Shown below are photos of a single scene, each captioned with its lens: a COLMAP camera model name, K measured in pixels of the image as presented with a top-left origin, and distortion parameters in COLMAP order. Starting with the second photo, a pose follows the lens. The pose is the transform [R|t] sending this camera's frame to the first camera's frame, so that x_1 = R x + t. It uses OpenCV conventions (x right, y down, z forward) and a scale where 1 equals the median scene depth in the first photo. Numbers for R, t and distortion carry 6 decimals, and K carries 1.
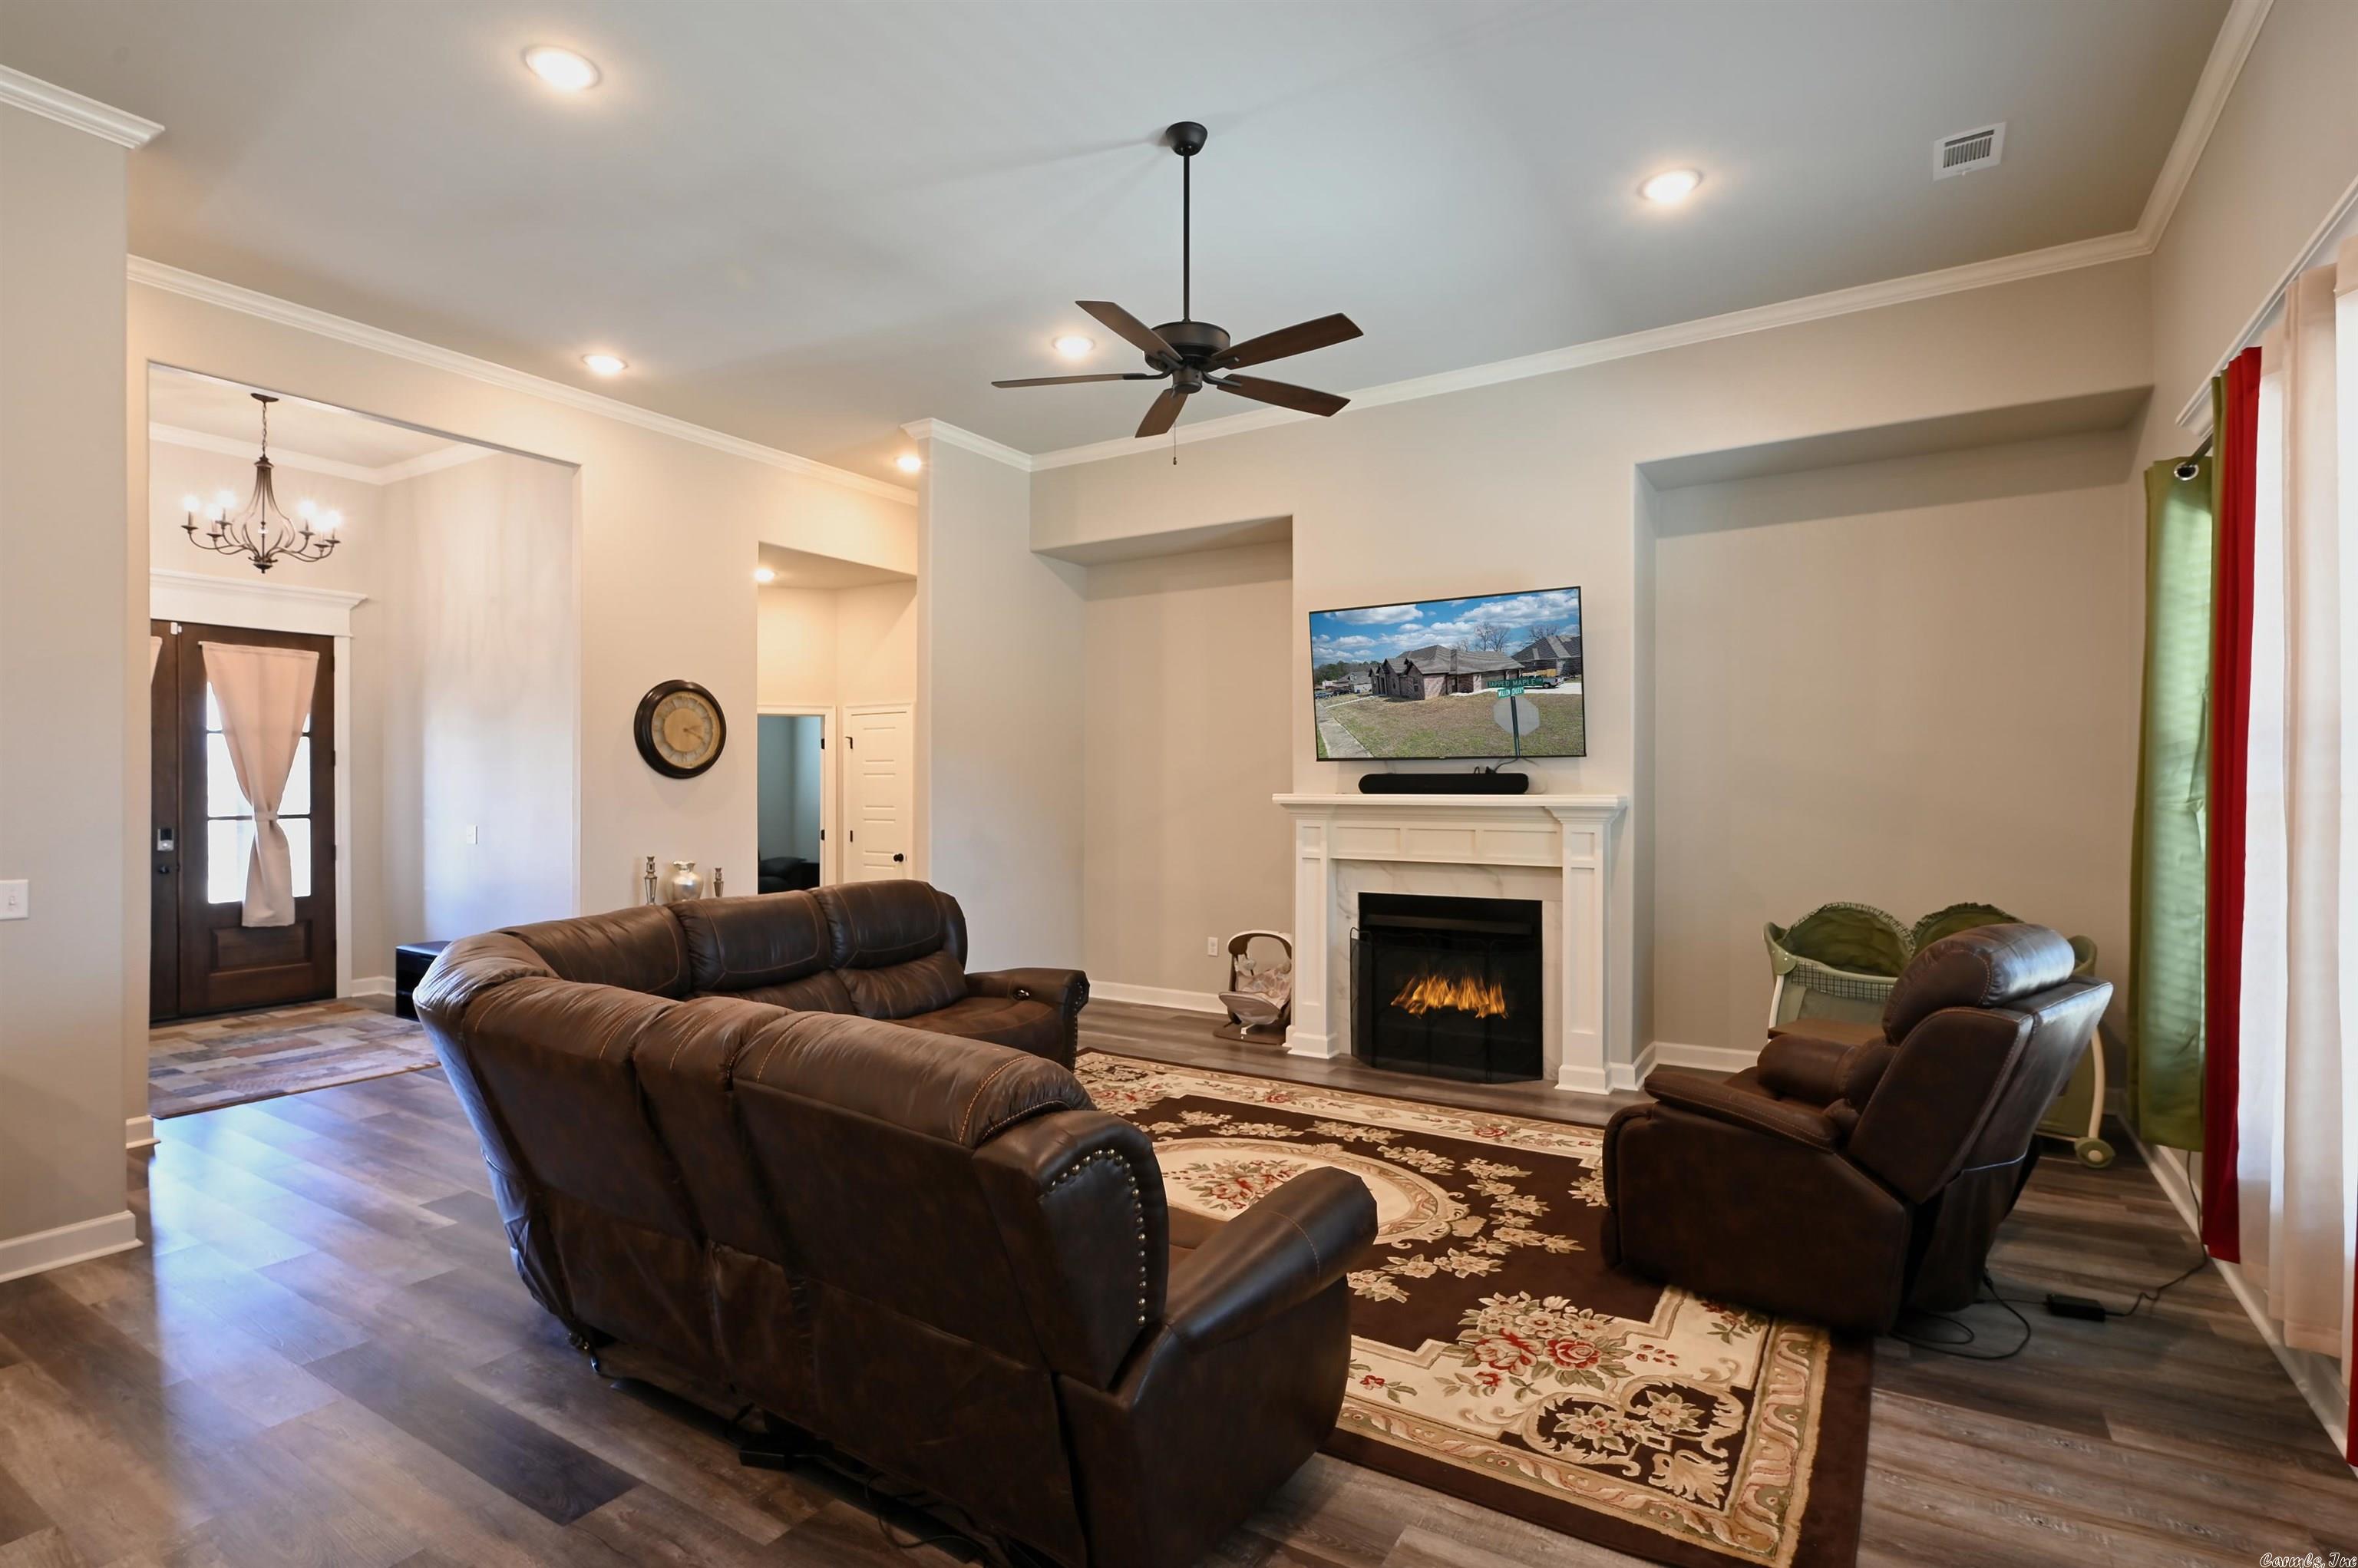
lens RADIAL K [[1139.2, 0, 1191.6], [0, 1139.2, 792.2], [0, 0, 1]] dist [0.001011, 0.000615]
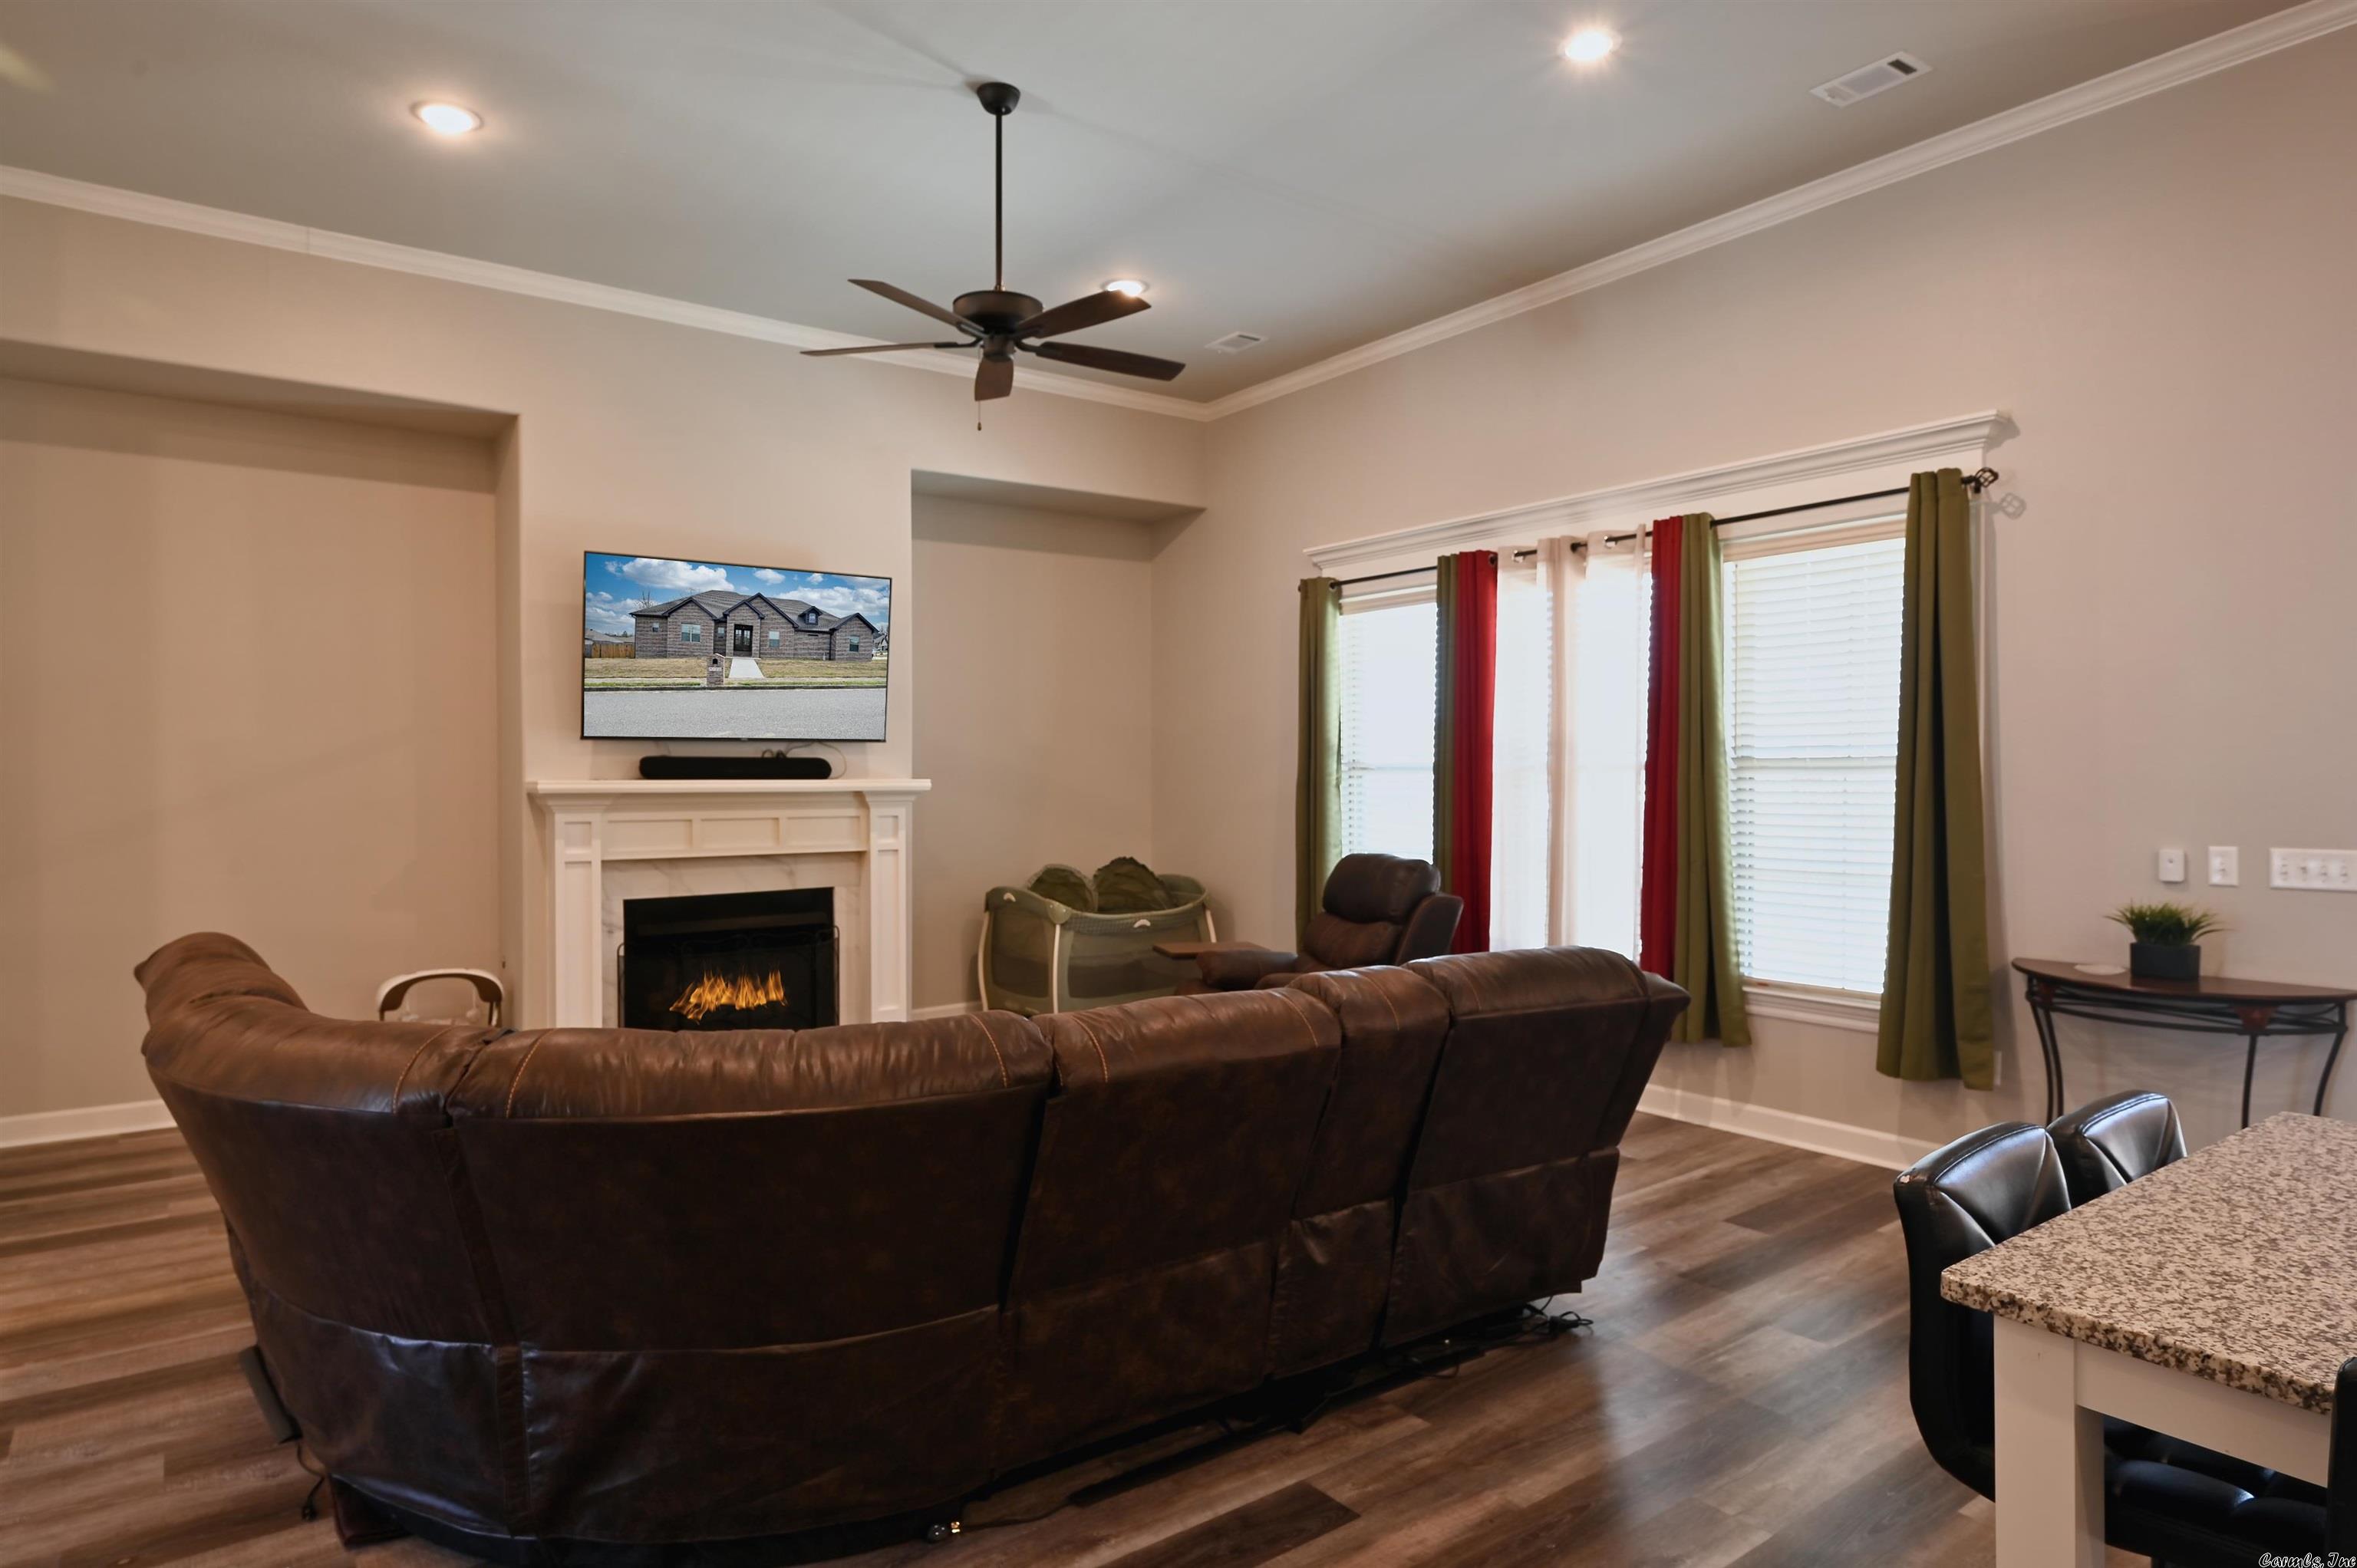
lens RADIAL K [[1377.2, 0, 1178.5], [0, 1377.2, 784.0], [0, 0, 1]] dist [0.024936, -0.000263]
pose [[0.358126, -0.006171, 0.933653, -0.643218], [0.005118, 0.999976, 0.004647, 0.001440], [-0.933659, 0.003115, 0.358149, 0.266858]]
